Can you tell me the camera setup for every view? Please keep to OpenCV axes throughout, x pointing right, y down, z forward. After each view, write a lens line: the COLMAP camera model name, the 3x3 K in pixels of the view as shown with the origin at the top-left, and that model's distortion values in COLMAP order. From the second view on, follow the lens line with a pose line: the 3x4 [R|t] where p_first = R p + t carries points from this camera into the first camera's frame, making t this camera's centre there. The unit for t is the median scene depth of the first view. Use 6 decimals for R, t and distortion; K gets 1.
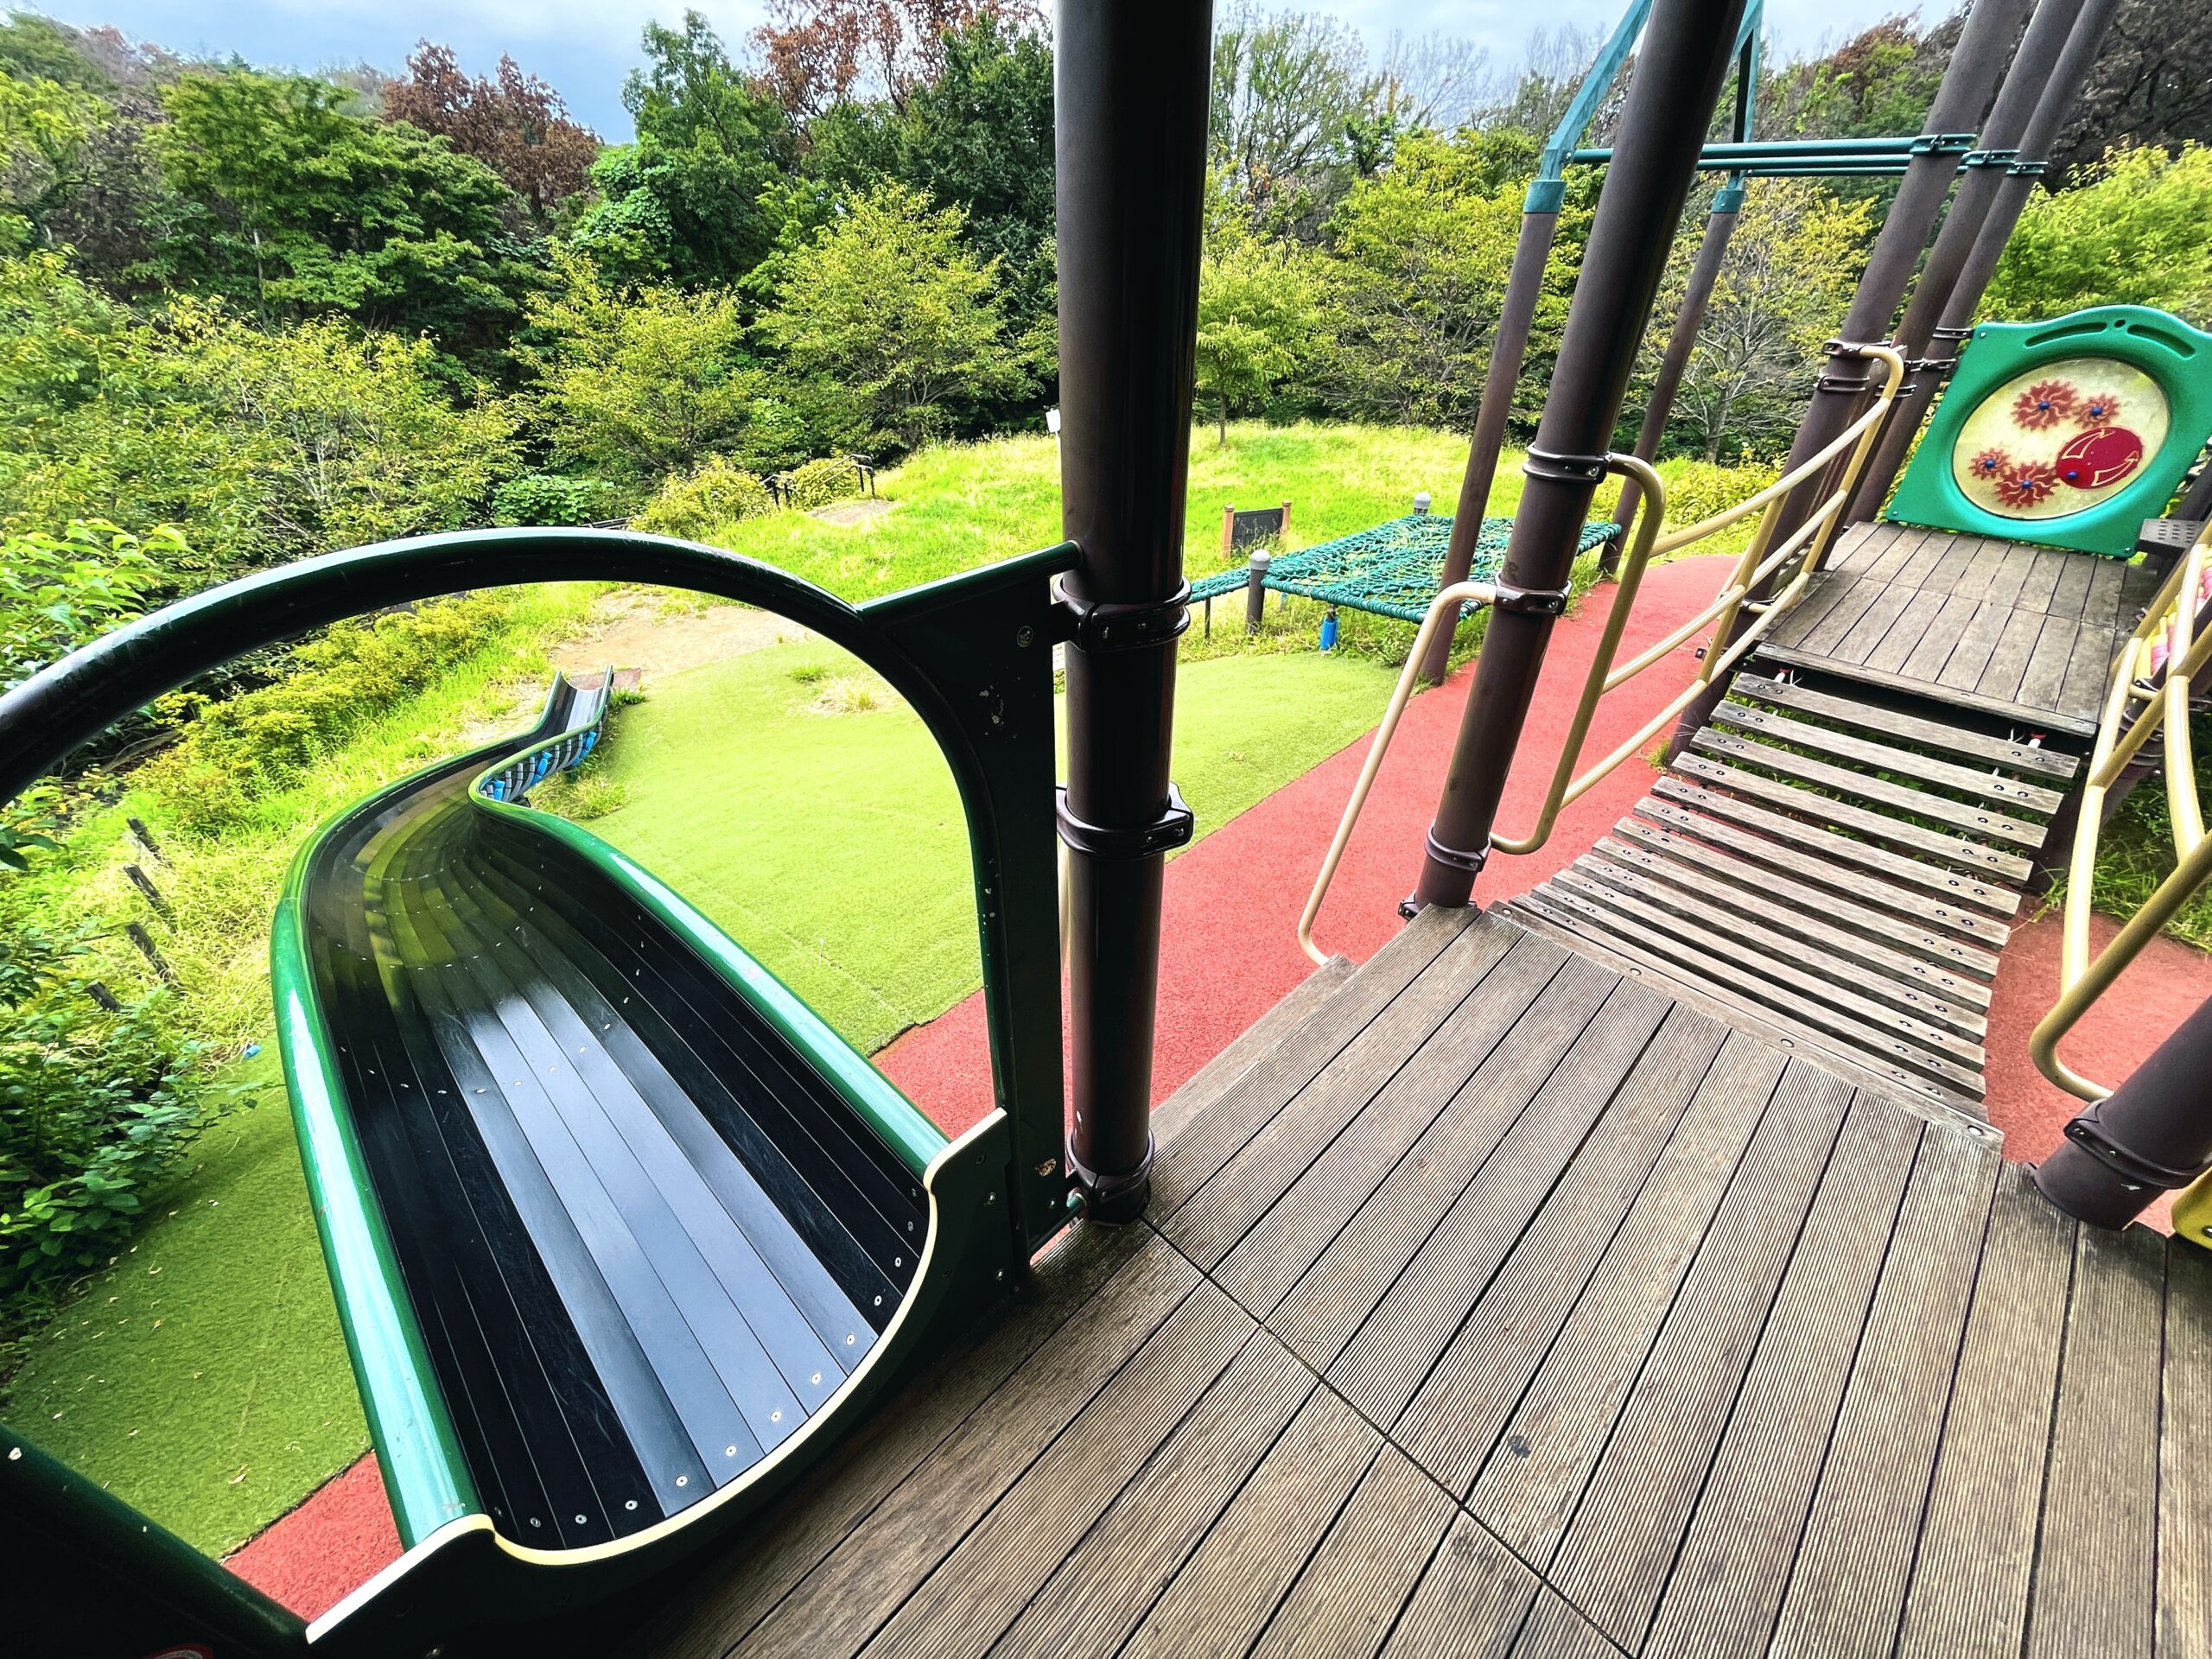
lens RADIAL K [[887.9, 0, 1095.0], [0, 887.9, 826.1], [0, 0, 1]] dist [-0.001848, -0.000471]
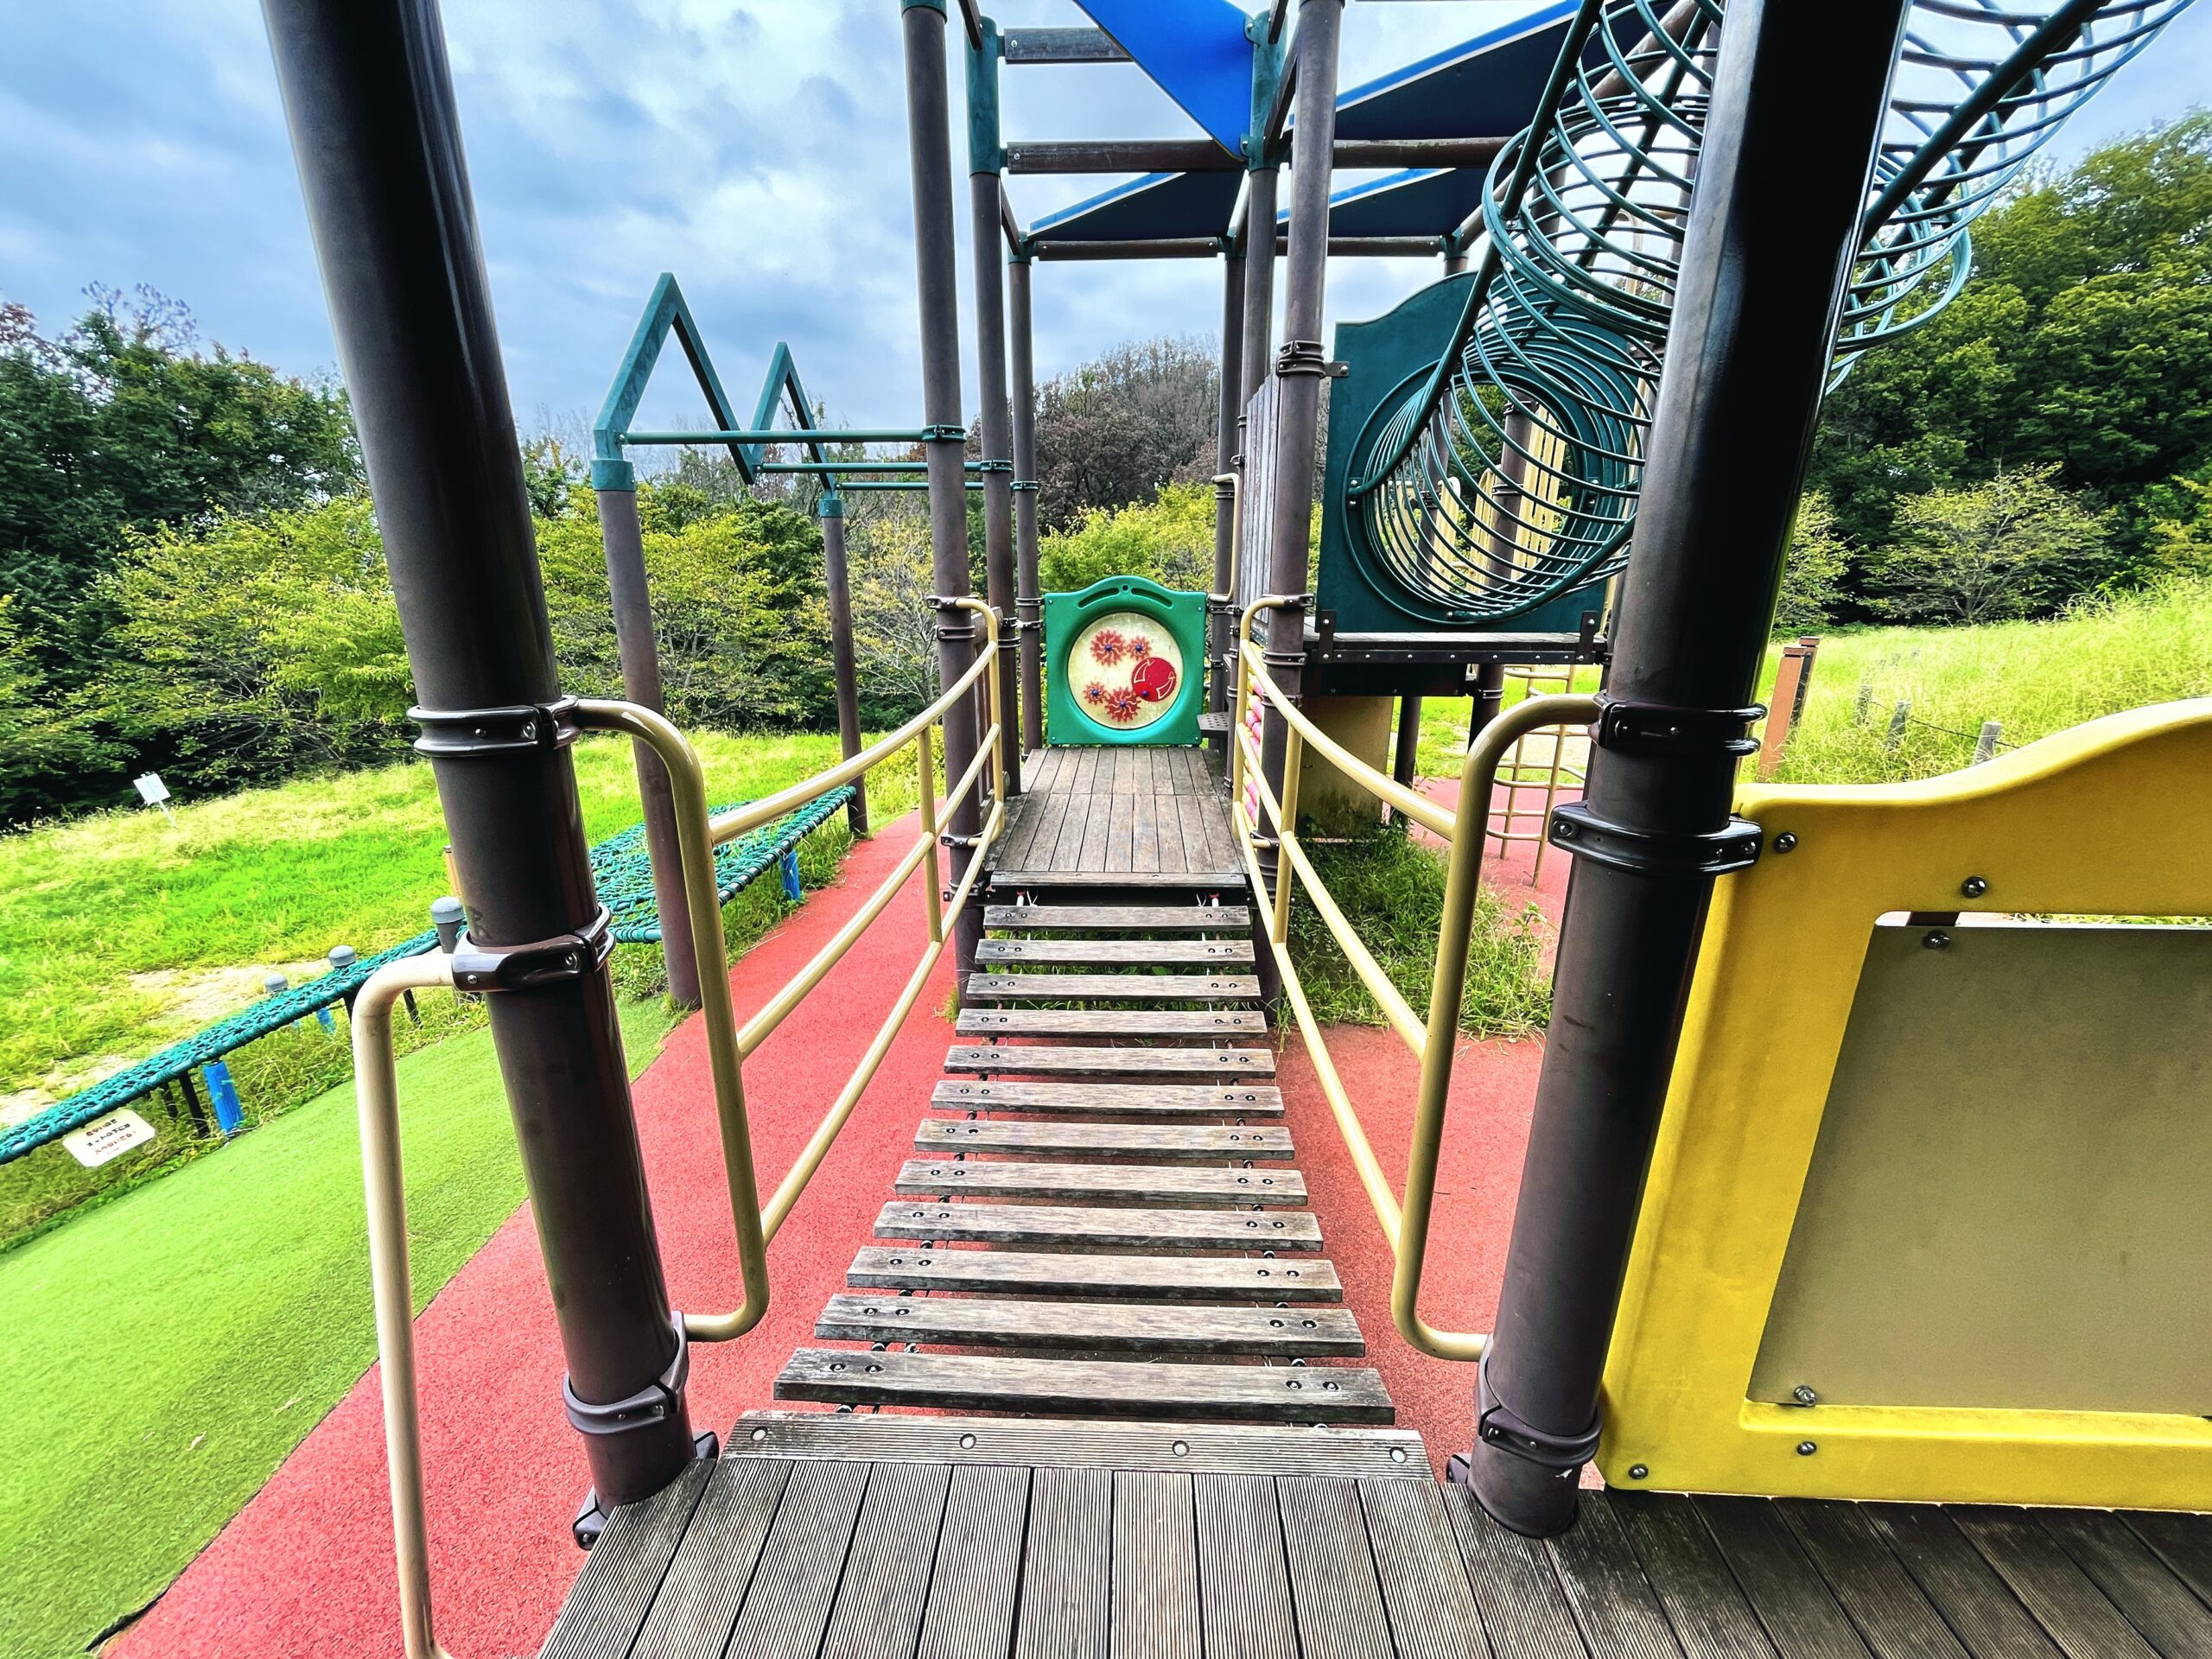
lens RADIAL K [[881.0, 0, 1106.0], [0, 881.0, 829.5], [0, 0, 1]] dist [-0.006975, -0.000323]
pose [[0.721621, -0.204097, 0.661519, 0.223813], [0.392700, 0.907623, -0.148352, -0.061131], [-0.570132, 0.366832, 0.735108, 0.208019]]
